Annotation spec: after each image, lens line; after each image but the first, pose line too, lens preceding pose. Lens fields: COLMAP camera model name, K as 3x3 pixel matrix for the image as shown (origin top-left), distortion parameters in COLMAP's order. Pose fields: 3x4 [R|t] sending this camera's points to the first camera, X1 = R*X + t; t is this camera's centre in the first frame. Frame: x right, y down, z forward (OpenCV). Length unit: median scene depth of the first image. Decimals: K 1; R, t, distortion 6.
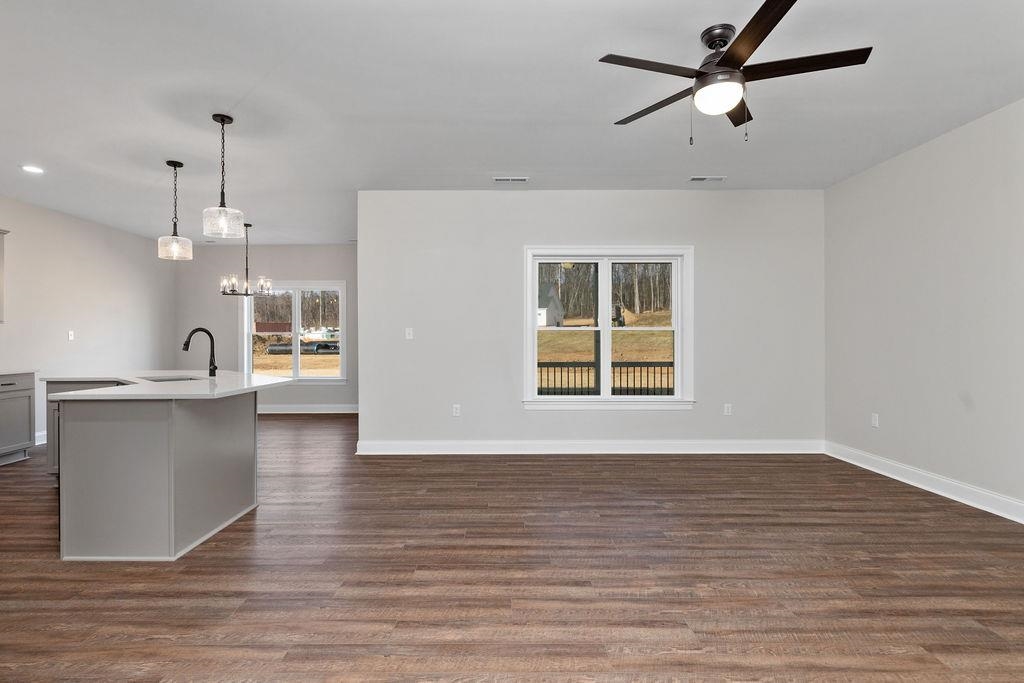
lens RADIAL K [[505.8, 0, 489.9], [0, 505.8, 341.1], [0, 0, 1]] dist [0.002957, -0.000436]
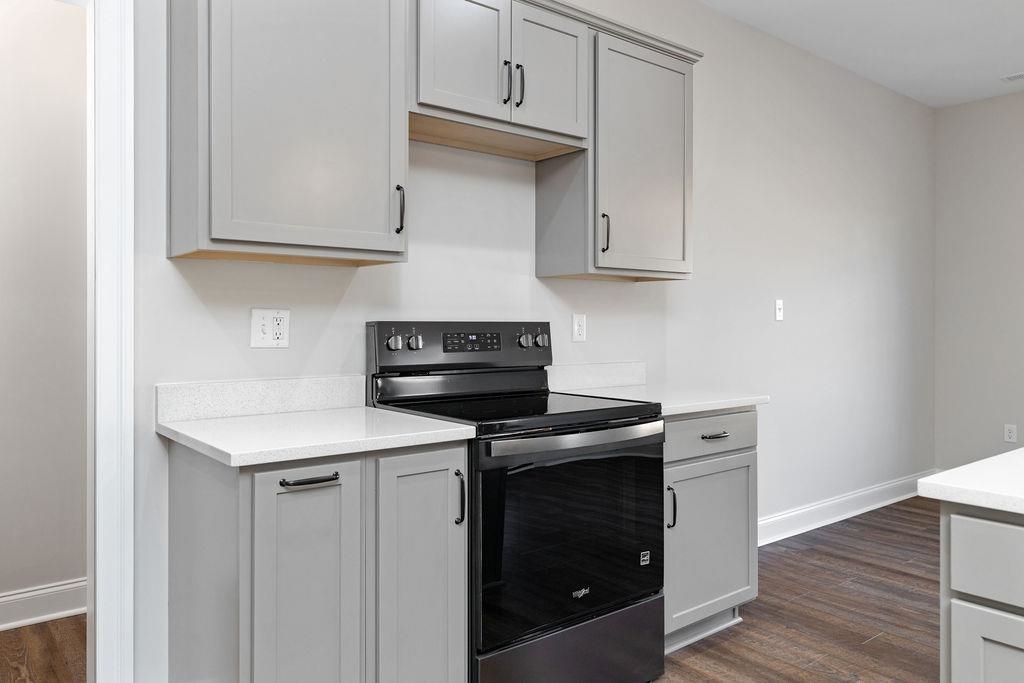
lens RADIAL K [[729.3, 0, 507.8], [0, 729.3, 328.2], [0, 0, 1]] dist [-0.010240, 0.008437]
pose [[0.624308, 0.013022, -0.781070, -0.672611], [-0.009121, 0.999914, 0.009380, 0.001274], [0.781125, 0.001268, 0.624373, 0.586000]]
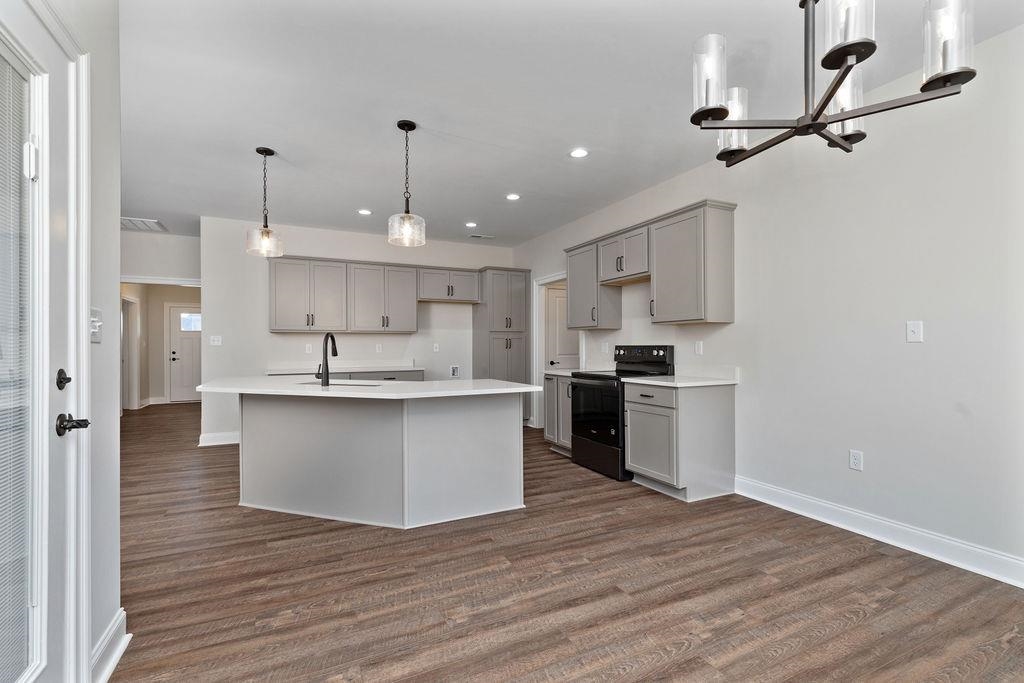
lens RADIAL K [[461.6, 0, 514.4], [0, 461.6, 348.2], [0, 0, 1]] dist [0.007695, 0.000435]
pose [[-0.893406, 0.009877, -0.449141, -0.437712], [0.005685, 0.999927, 0.010680, -0.004285], [0.449213, 0.006988, -0.893397, 1.710996]]
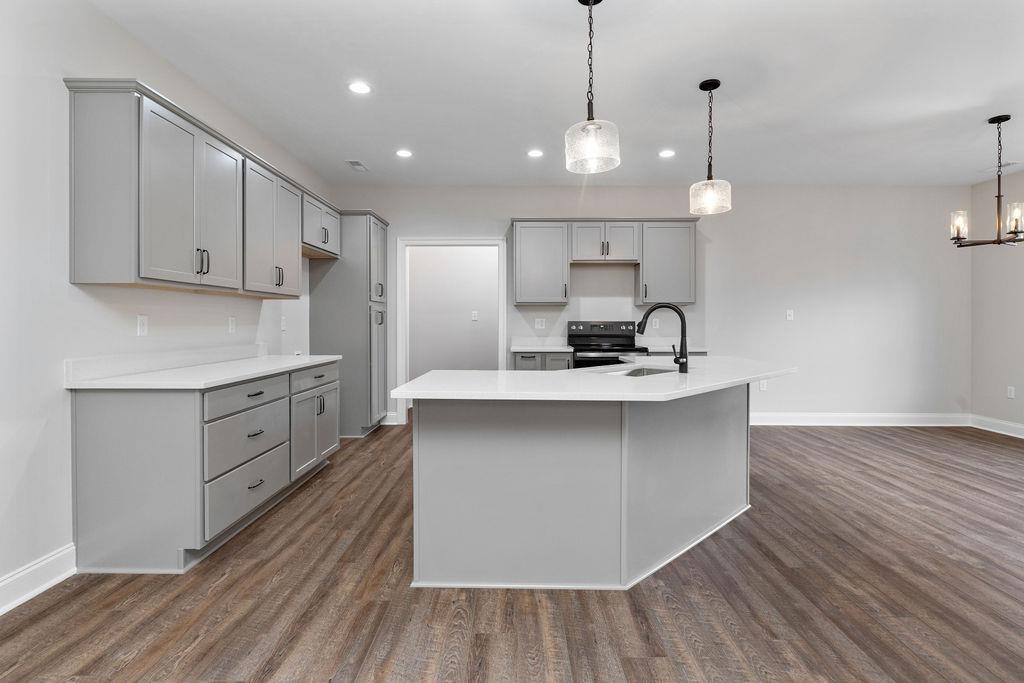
lens RADIAL K [[505.8, 0, 520.2], [0, 505.8, 321.1], [0, 0, 1]] dist [0.002957, -0.000436]
pose [[0.013156, 0.003443, -0.999908, 0.122530], [-0.004572, 0.999984, 0.003383, -0.002230], [0.999903, 0.004527, 0.013171, 0.703576]]
